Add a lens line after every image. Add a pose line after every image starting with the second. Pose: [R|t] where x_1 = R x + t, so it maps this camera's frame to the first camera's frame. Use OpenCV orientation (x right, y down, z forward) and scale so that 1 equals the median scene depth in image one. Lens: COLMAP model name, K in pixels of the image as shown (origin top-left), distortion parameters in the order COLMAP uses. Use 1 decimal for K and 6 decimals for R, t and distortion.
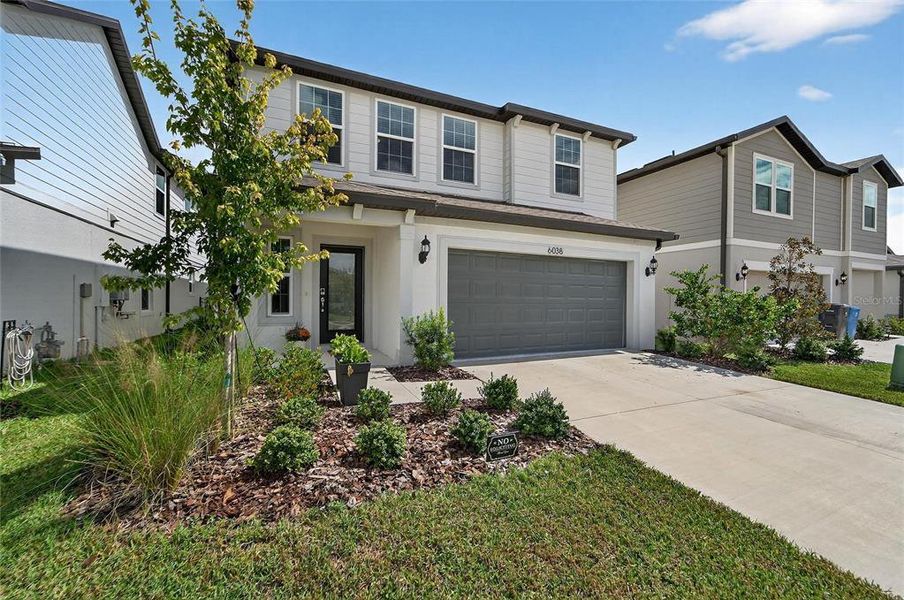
lens RADIAL K [[378.1, 0, 442.9], [0, 378.1, 298.1], [0, 0, 1]] dist [-0.034586, 0.020994]
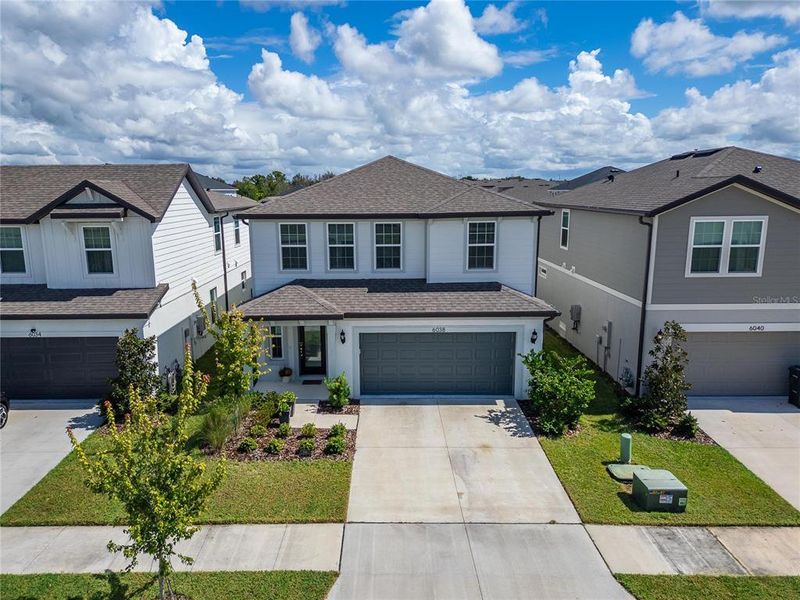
lens RADIAL K [[574.7, 0, 358.5], [0, 574.7, 299.1], [0, 0, 1]] dist [0.042241, -0.000722]
pose [[0.906916, 0.053525, -0.417897, 0.937033], [0.025469, 0.983118, 0.181192, -0.653087], [0.420540, -0.174969, 0.890242, -1.086664]]
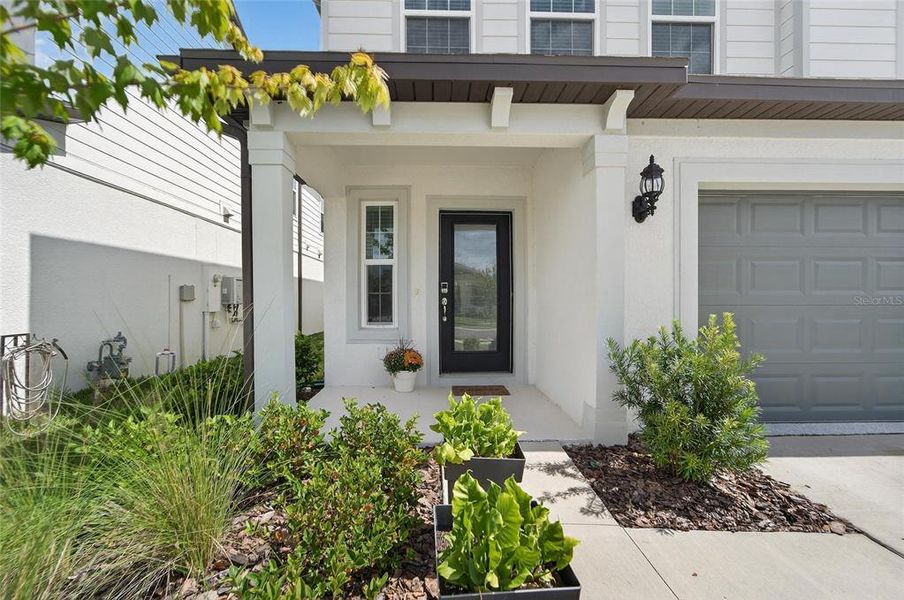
lens RADIAL K [[378.1, 0, 442.9], [0, 378.1, 298.1], [0, 0, 1]] dist [-0.034586, 0.020994]
pose [[0.935429, -0.011924, -0.353313, -0.103537], [0.010628, 0.999928, -0.005607, 0.002452], [0.353354, 0.001490, 0.935488, 0.415323]]
